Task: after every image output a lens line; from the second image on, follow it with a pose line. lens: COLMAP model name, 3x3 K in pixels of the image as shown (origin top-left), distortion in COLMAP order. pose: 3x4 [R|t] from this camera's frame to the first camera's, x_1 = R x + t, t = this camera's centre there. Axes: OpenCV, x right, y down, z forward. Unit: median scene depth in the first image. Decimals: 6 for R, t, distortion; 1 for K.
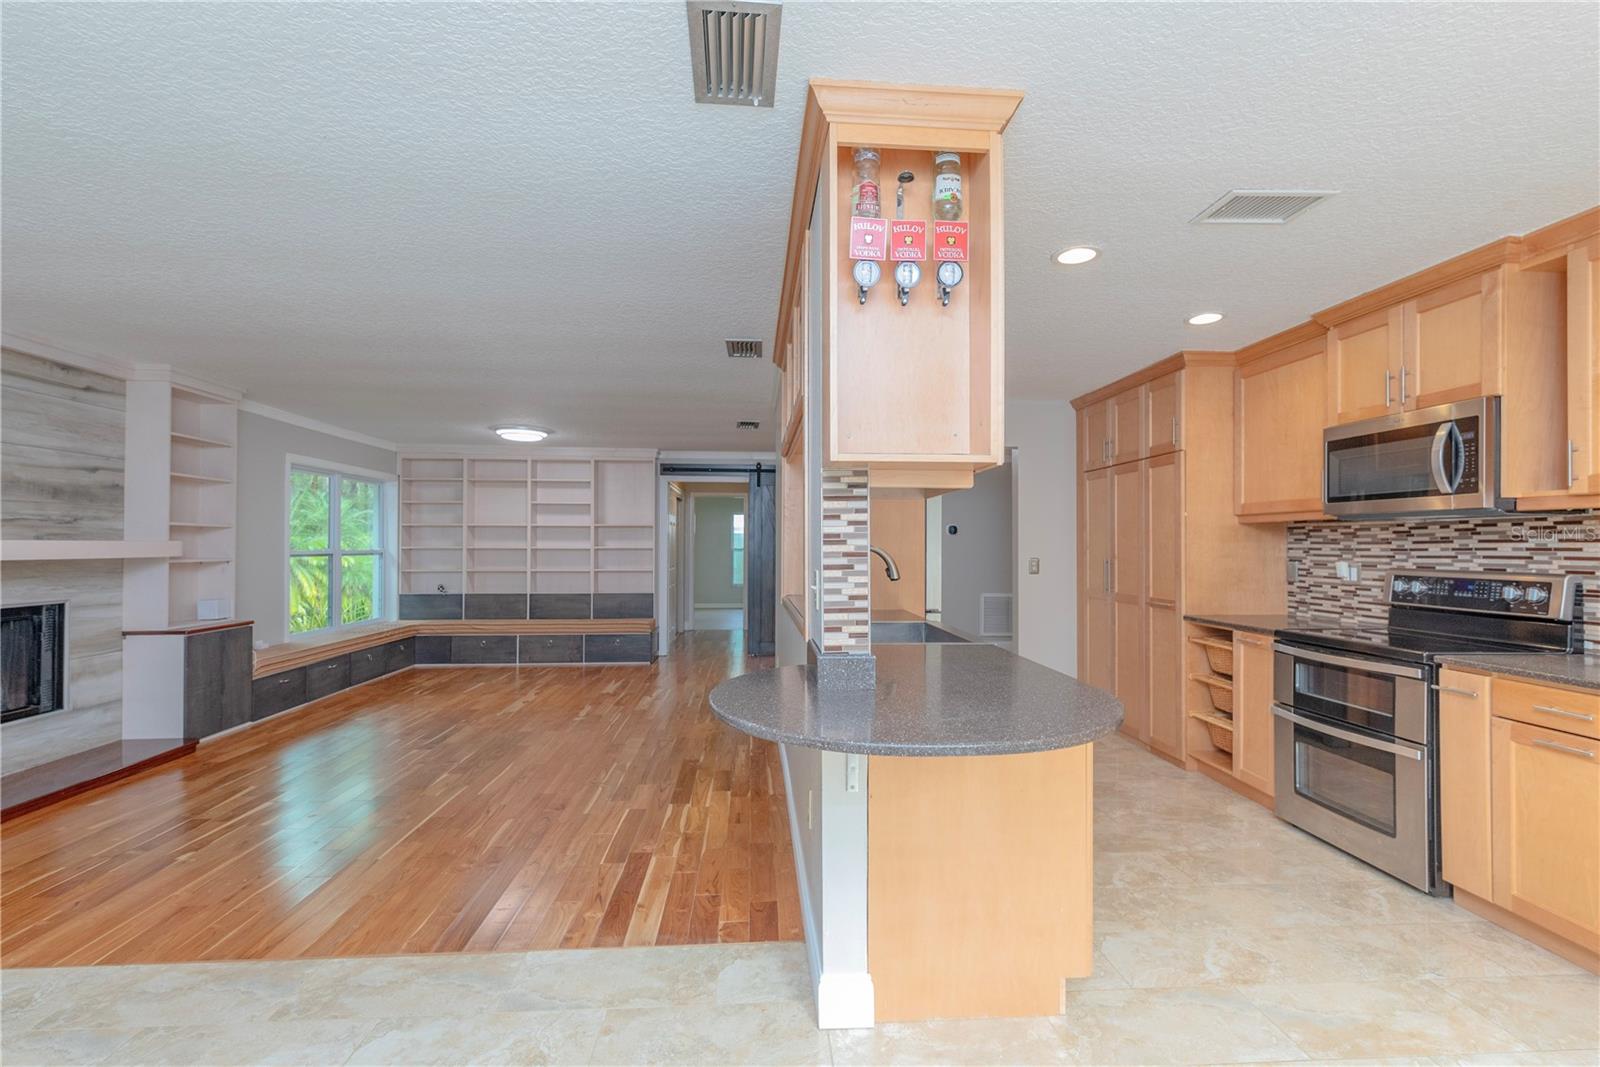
lens RADIAL K [[712.0, 0, 792.5], [0, 712.0, 536.7], [0, 0, 1]] dist [0.002966, -0.000460]
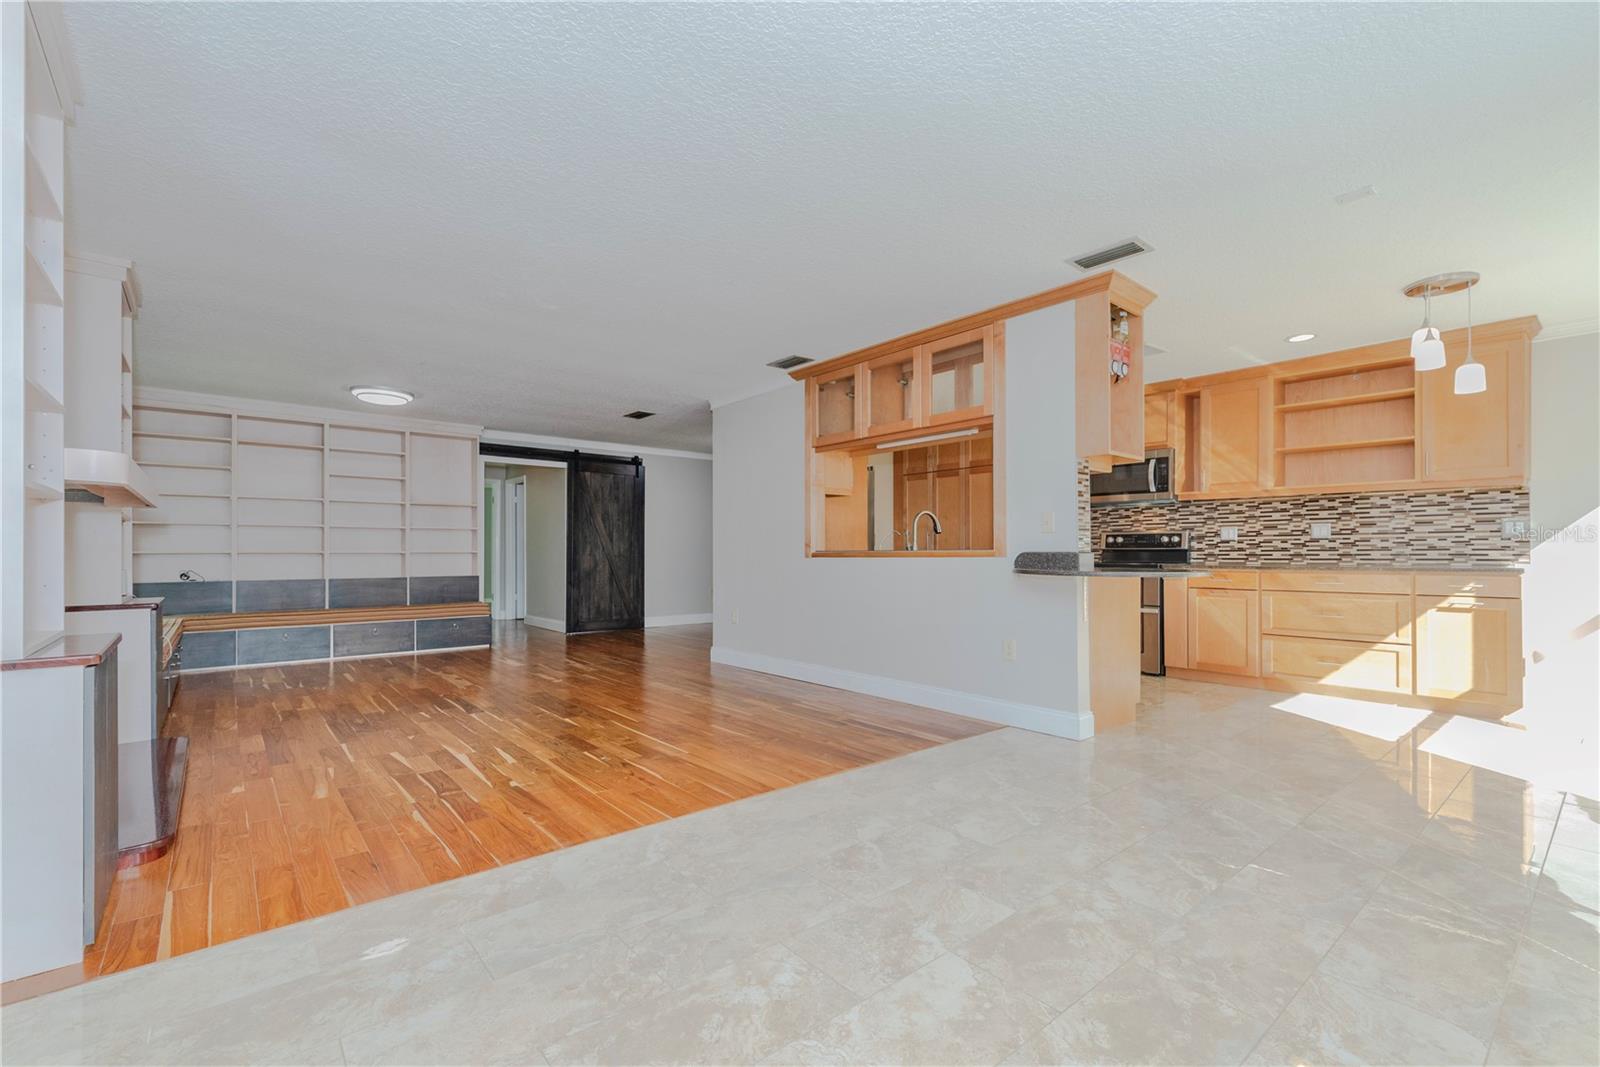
lens RADIAL K [[686.3, 0, 814.8], [0, 686.3, 551.2], [0, 0, 1]] dist [0.004689, -0.000867]
pose [[0.804687, -0.002071, 0.593696, -1.060533], [-0.005171, 0.999932, 0.010497, 0.094256], [-0.593677, -0.011517, 0.804621, -0.057740]]
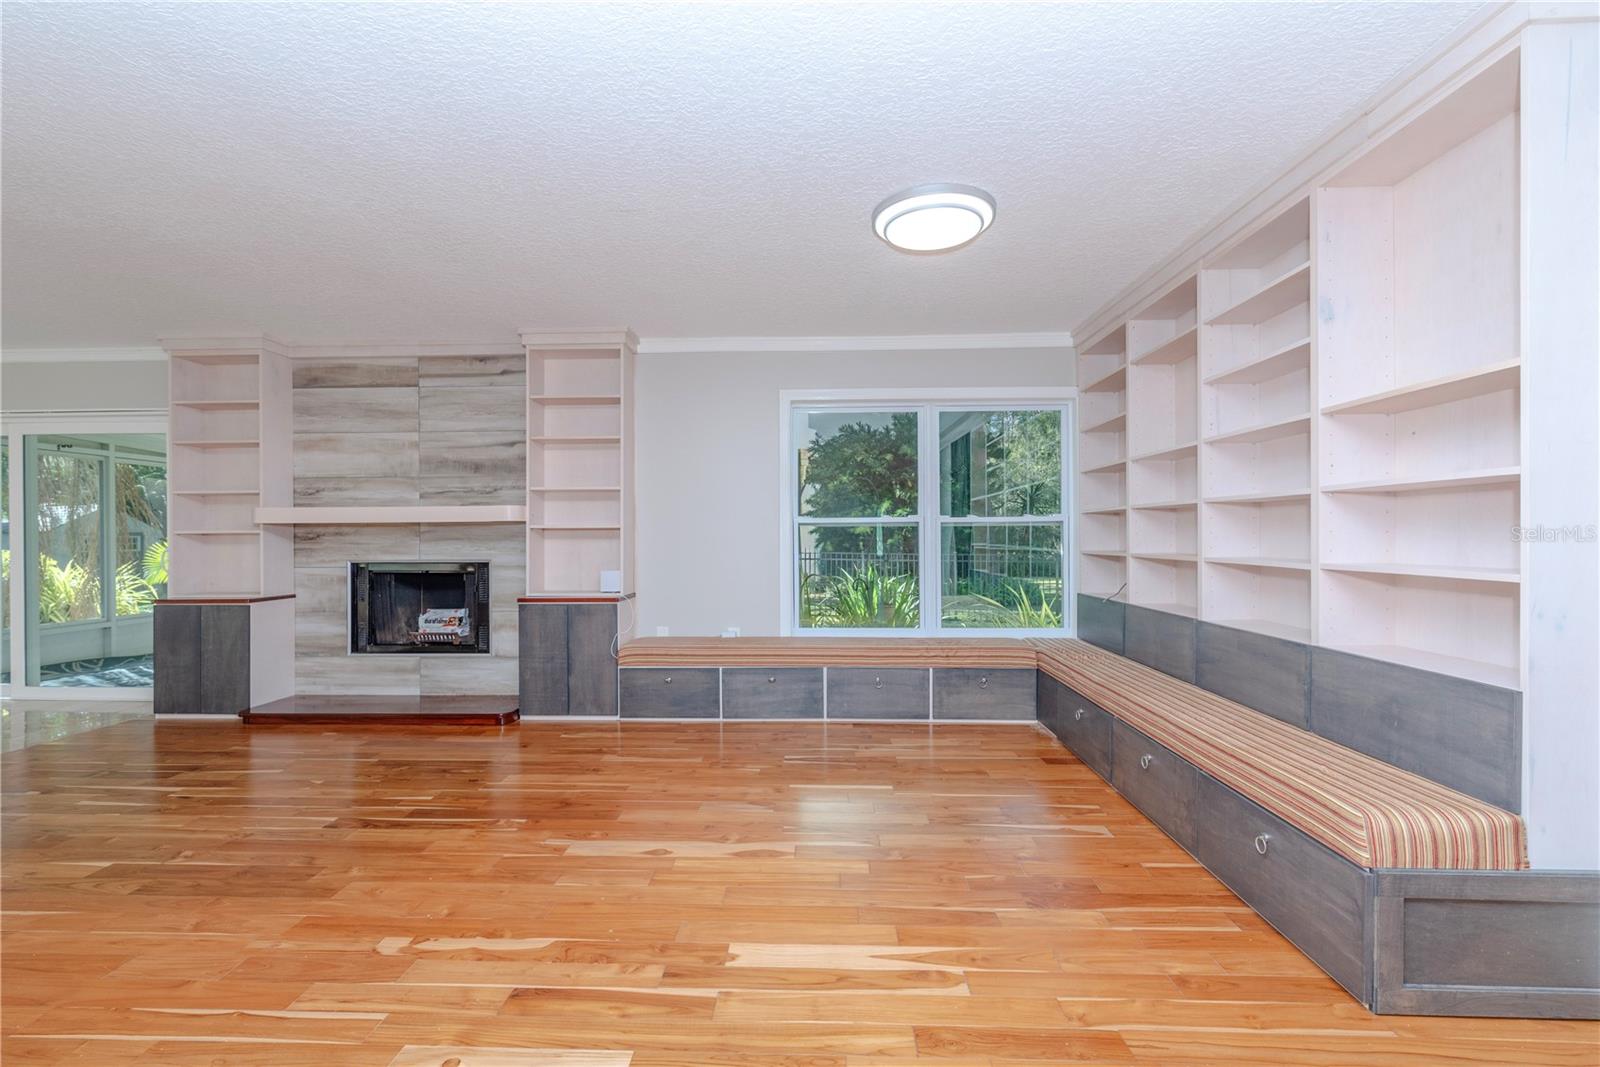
lens RADIAL K [[686.3, 0, 710.0], [0, 686.3, 527.7], [0, 0, 1]] dist [0.004689, -0.000867]
pose [[-0.122302, -0.004660, -0.992482, 0.059588], [0.018091, 0.999812, -0.006924, 0.070533], [0.992328, -0.018802, -0.122194, 2.061794]]
